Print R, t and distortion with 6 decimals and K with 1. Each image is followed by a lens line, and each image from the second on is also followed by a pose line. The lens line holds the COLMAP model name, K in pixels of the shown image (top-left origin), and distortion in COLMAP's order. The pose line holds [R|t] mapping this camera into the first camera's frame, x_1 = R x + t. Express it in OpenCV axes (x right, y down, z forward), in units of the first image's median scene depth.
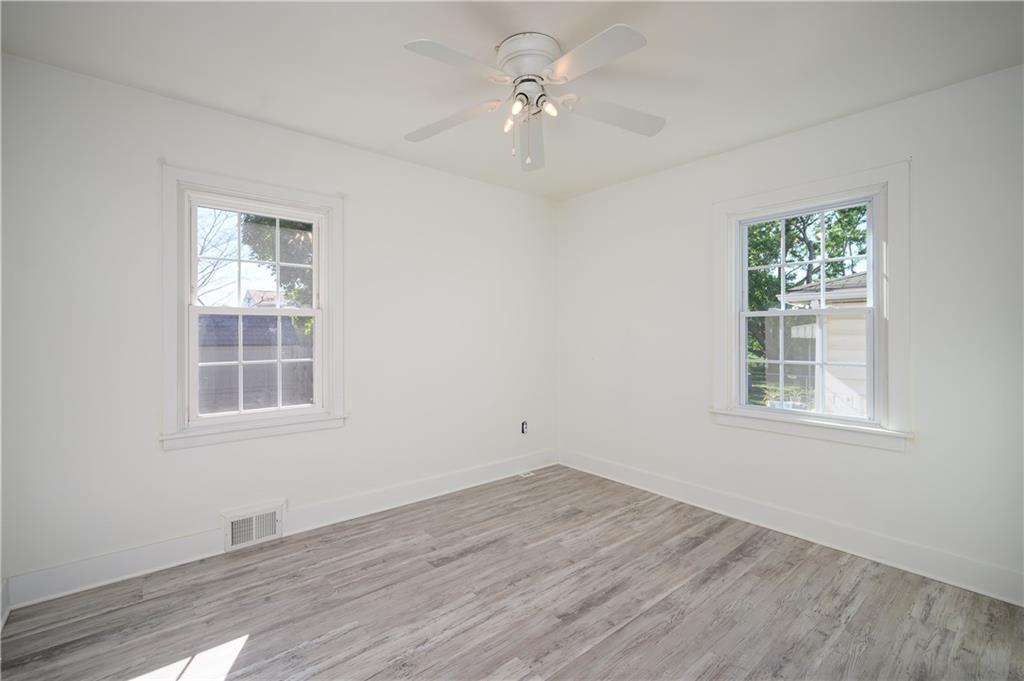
lens RADIAL K [[450.1, 0, 510.8], [0, 450.1, 333.7], [0, 0, 1]] dist [-0.002873, -0.000196]
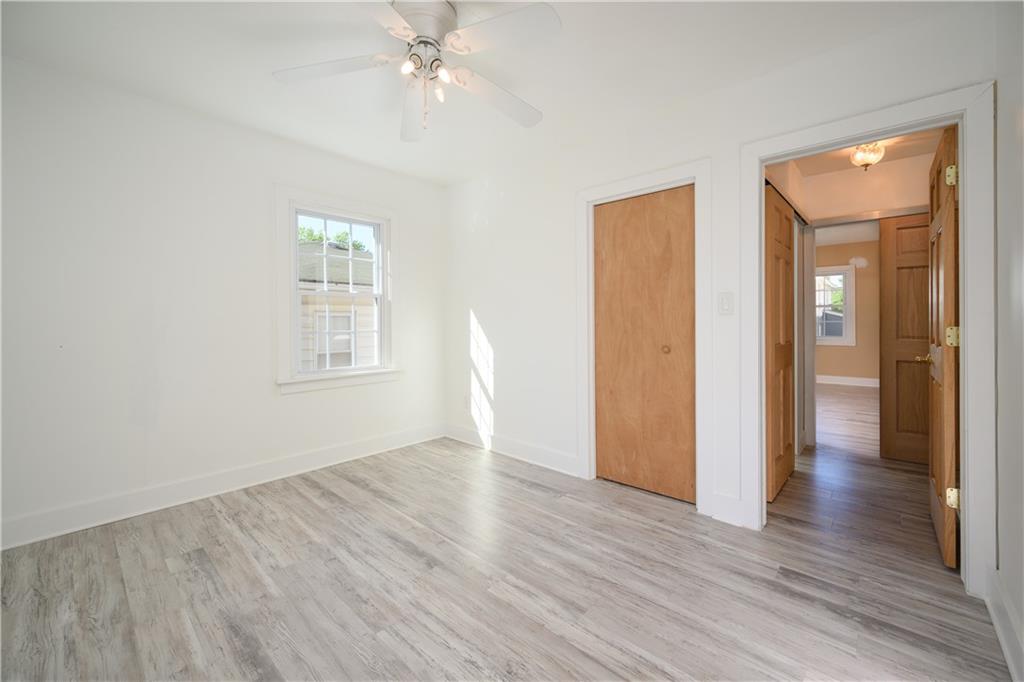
lens RADIAL K [[408.2, 0, 502.8], [0, 408.2, 321.5], [0, 0, 1]] dist [0.001017, 0.000756]
pose [[-0.100745, -0.006244, 0.994893, -0.655486], [0.003241, 0.999973, 0.006604, 0.030705], [-0.994907, 0.003890, -0.100722, 0.697560]]
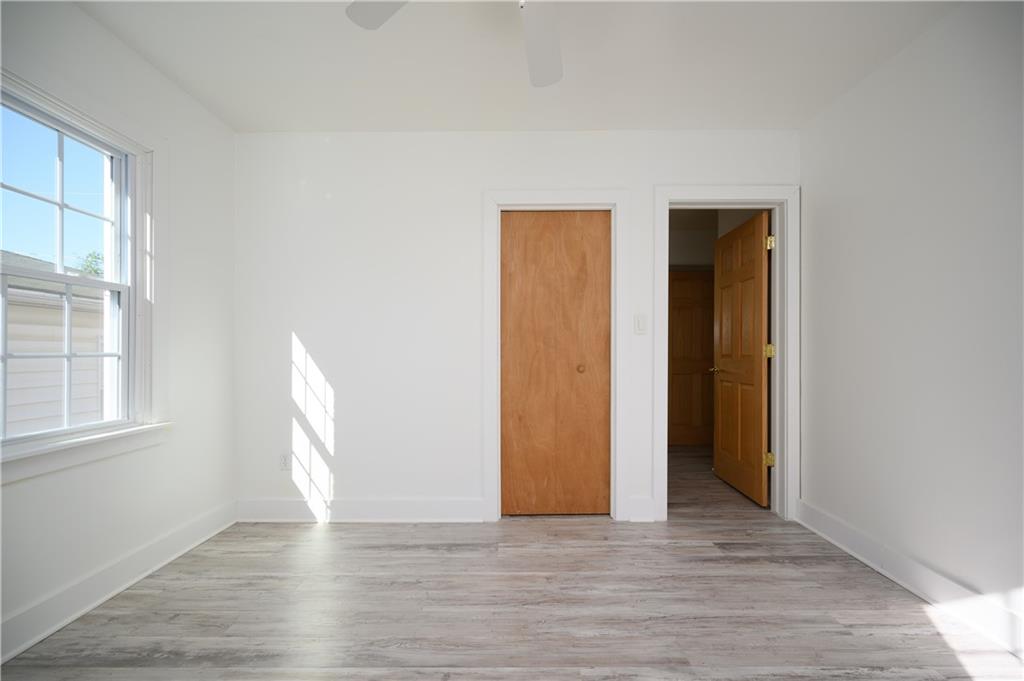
lens RADIAL K [[407.6, 0, 512.6], [0, 407.6, 350.9], [0, 0, 1]] dist [0.001814, -0.000373]
pose [[-0.750824, 0.001185, 0.660501, -0.239076], [0.000480, 0.999999, -0.001248, 0.064378], [-0.660502, -0.000620, -0.750824, 1.069114]]
